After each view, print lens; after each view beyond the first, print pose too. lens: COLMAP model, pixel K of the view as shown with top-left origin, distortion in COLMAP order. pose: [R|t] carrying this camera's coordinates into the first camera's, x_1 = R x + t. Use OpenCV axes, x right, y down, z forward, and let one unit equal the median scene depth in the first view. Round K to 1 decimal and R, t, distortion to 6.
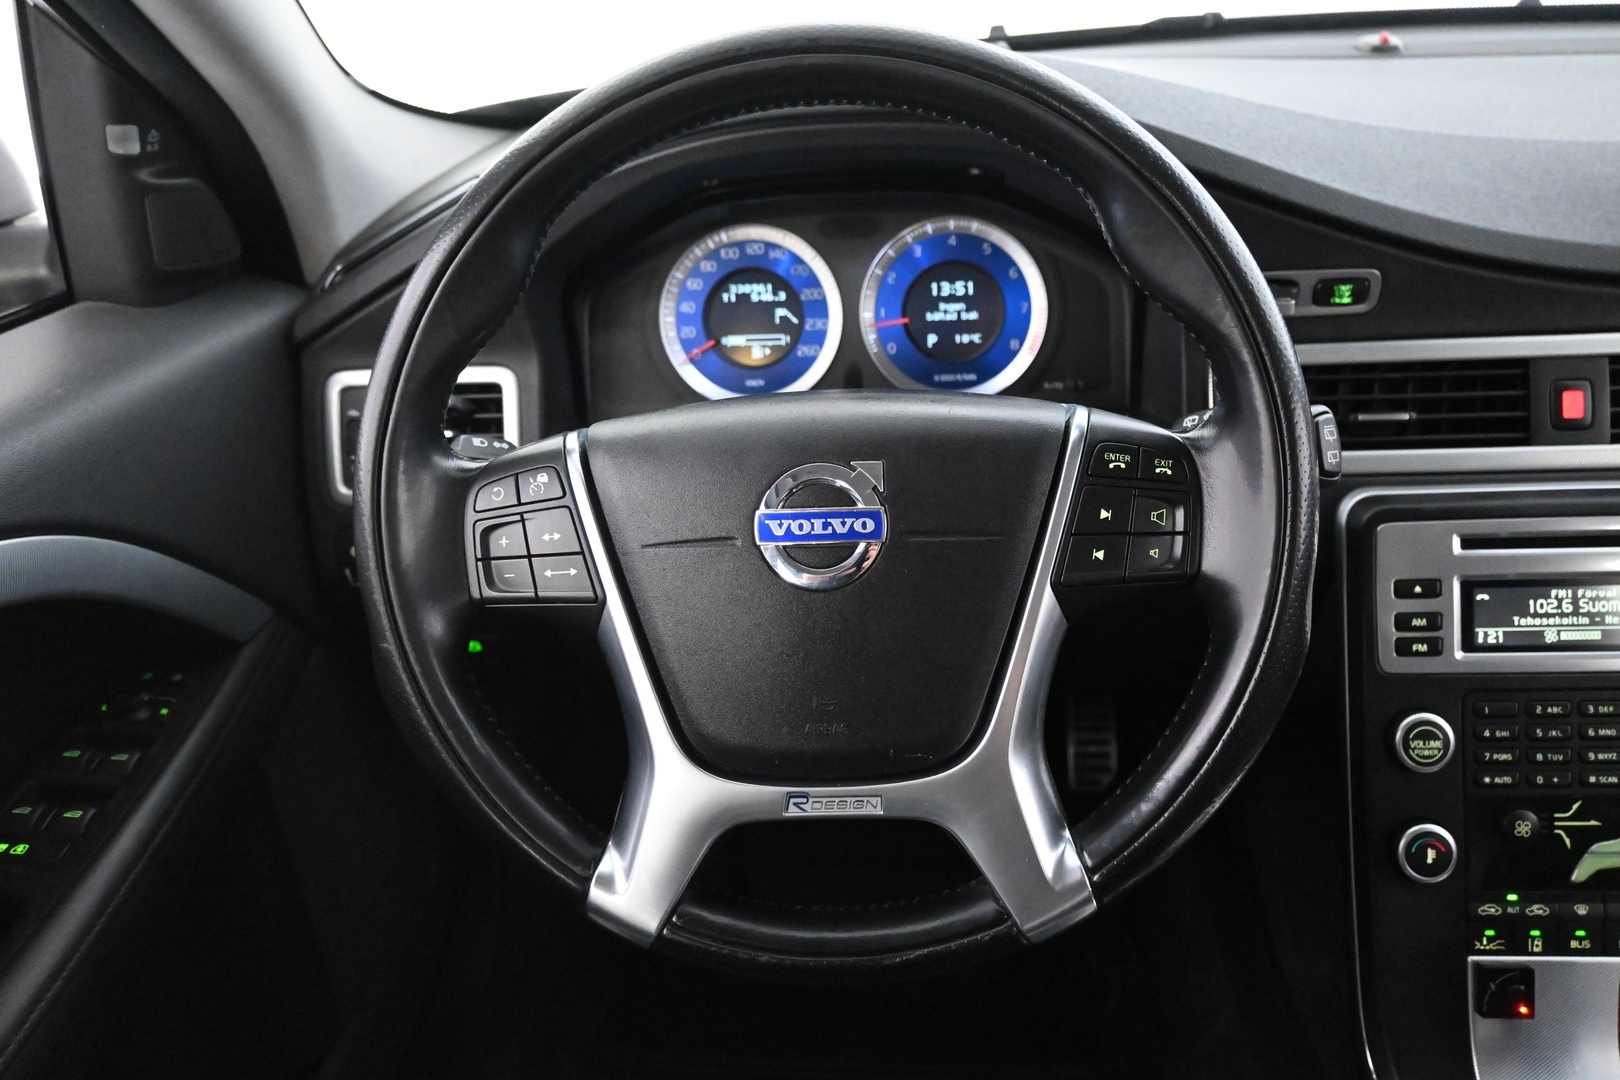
lens RADIAL K [[1311.8, 0, 820.6], [0, 1311.8, 539.3], [0, 0, 1]] dist [-0.004978, 0.006618]
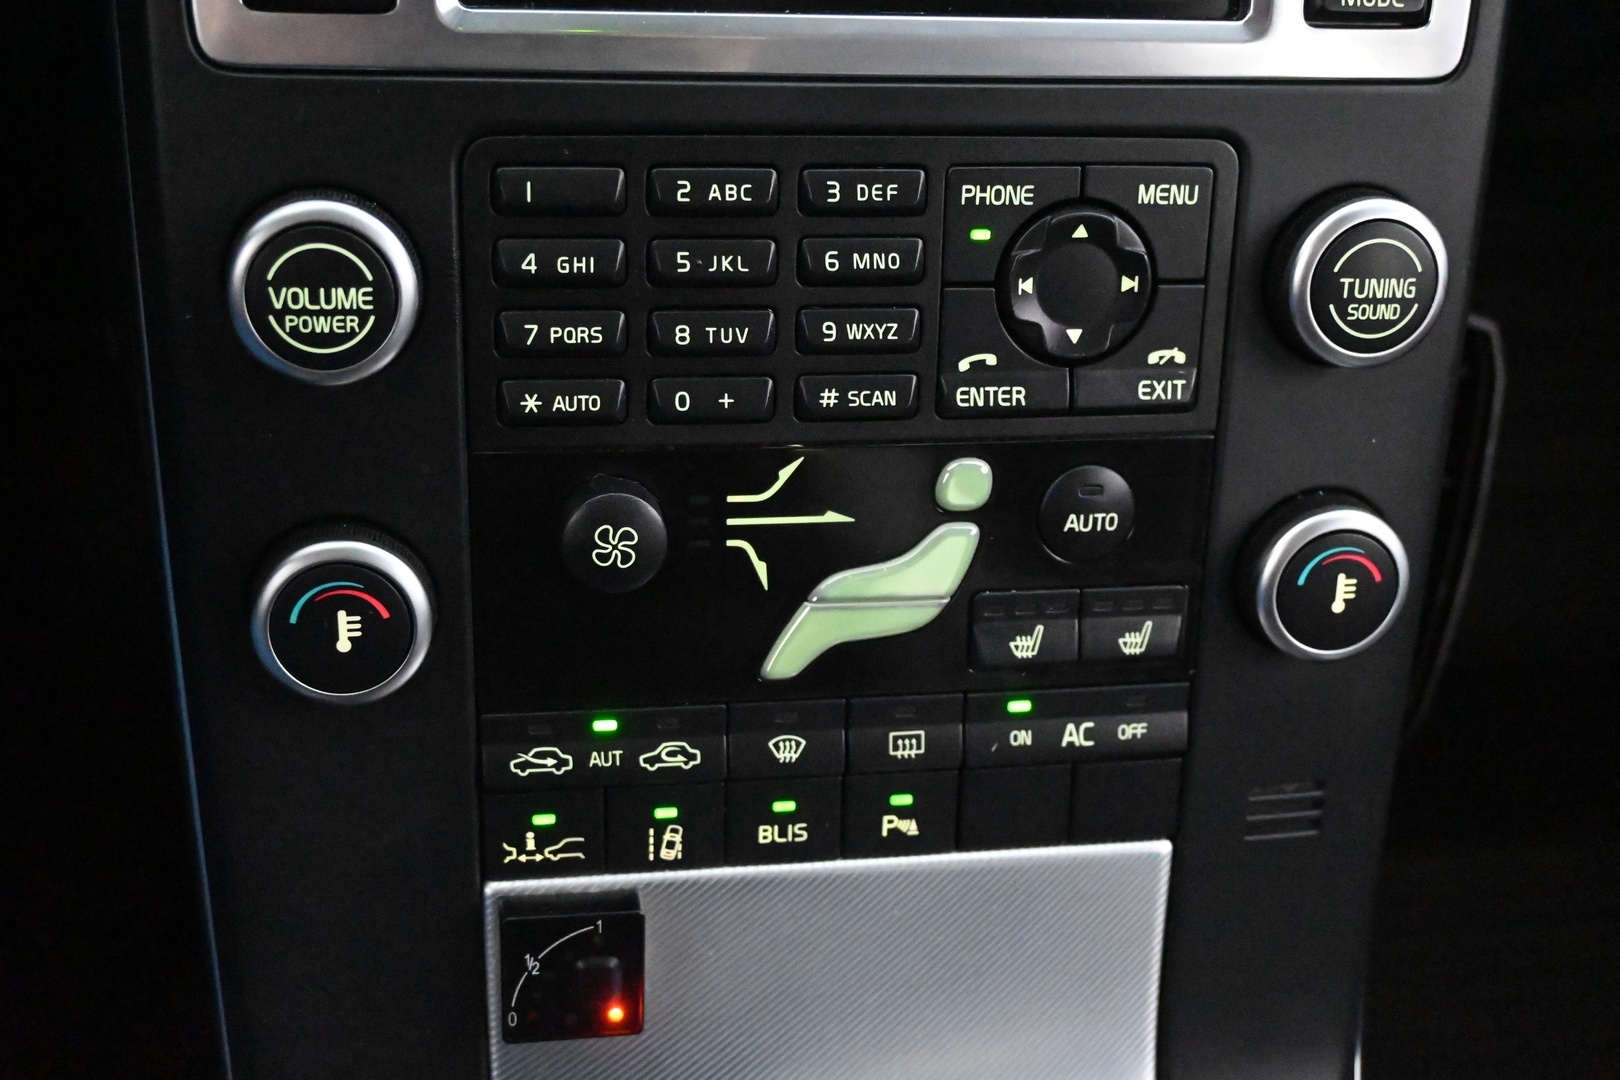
lens RADIAL K [[1937.0, 0, 797.7], [0, 1937.0, 542.7], [0, 0, 1]] dist [0.001001, 0.000000]
pose [[0.966499, -0.035006, 0.254273, 0.447428], [-0.043161, 0.954384, 0.295446, 0.069442], [-0.253016, -0.296523, 0.920900, 0.520418]]
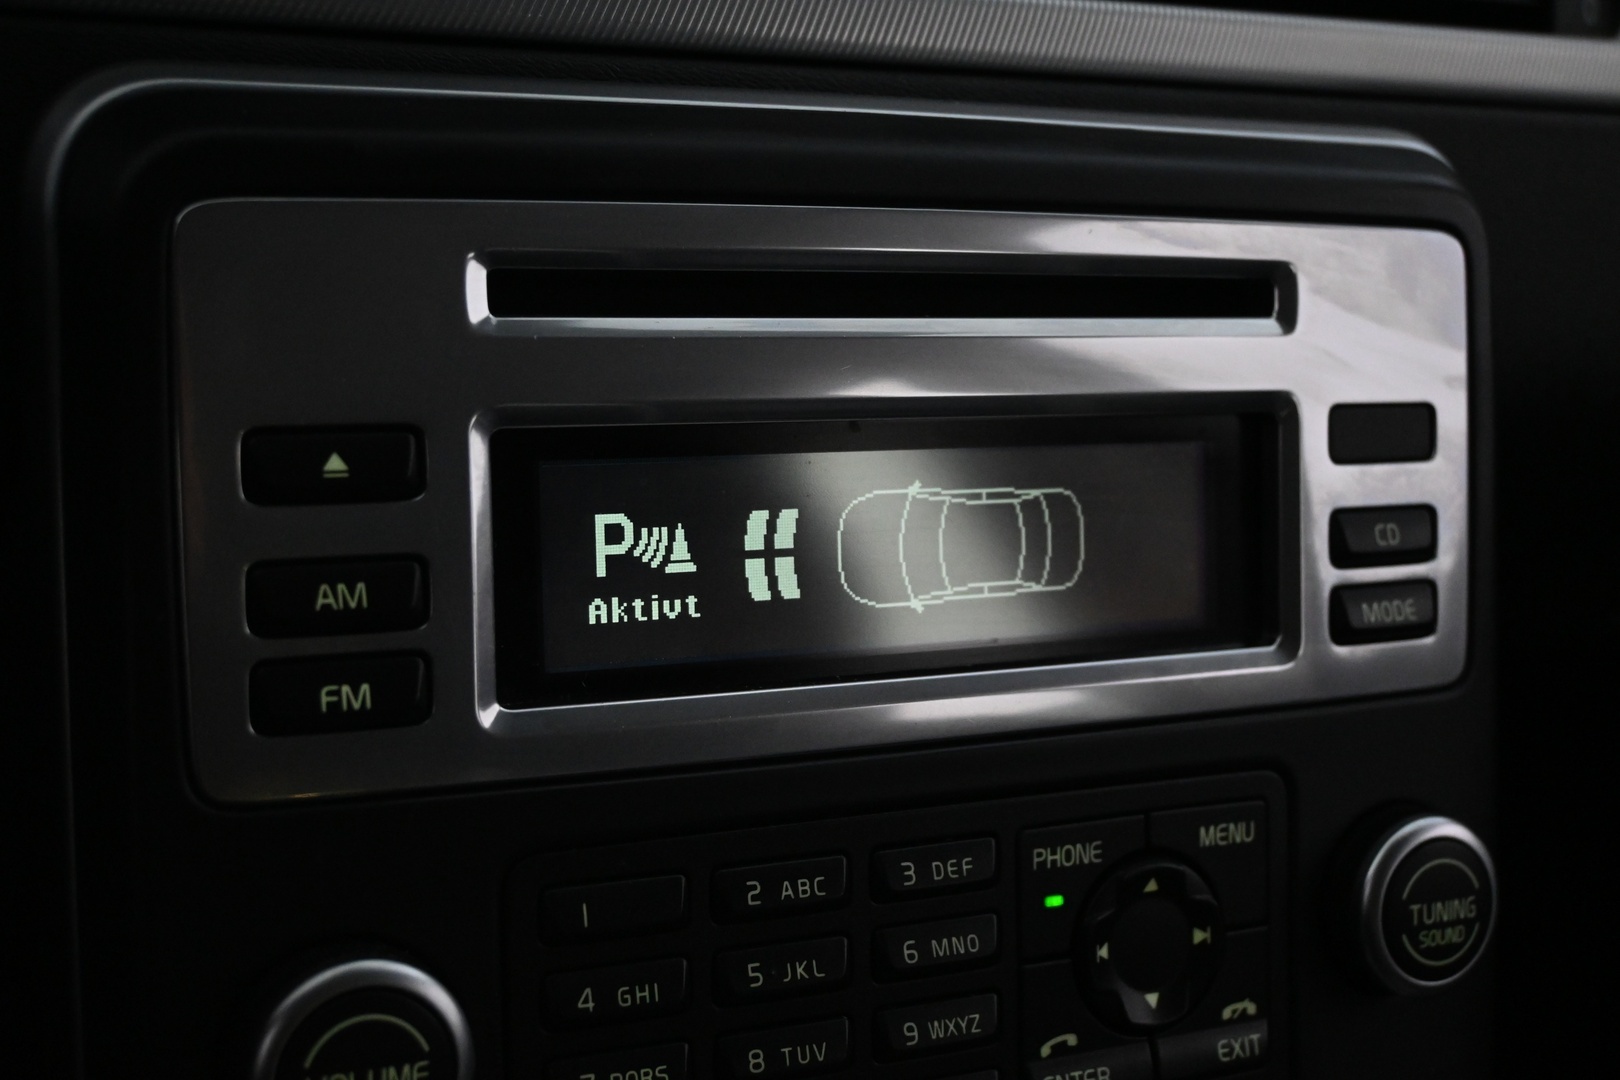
lens RADIAL K [[2219.8, 0, 809.1], [0, 2219.8, 539.7], [0, 0, 1]] dist [-0.001980, 0.000000]
pose [[0.848230, -0.025328, 0.529023, 0.308679], [0.002067, 0.999007, 0.044515, 0.033722], [-0.529625, -0.036666, 0.847439, 0.593438]]
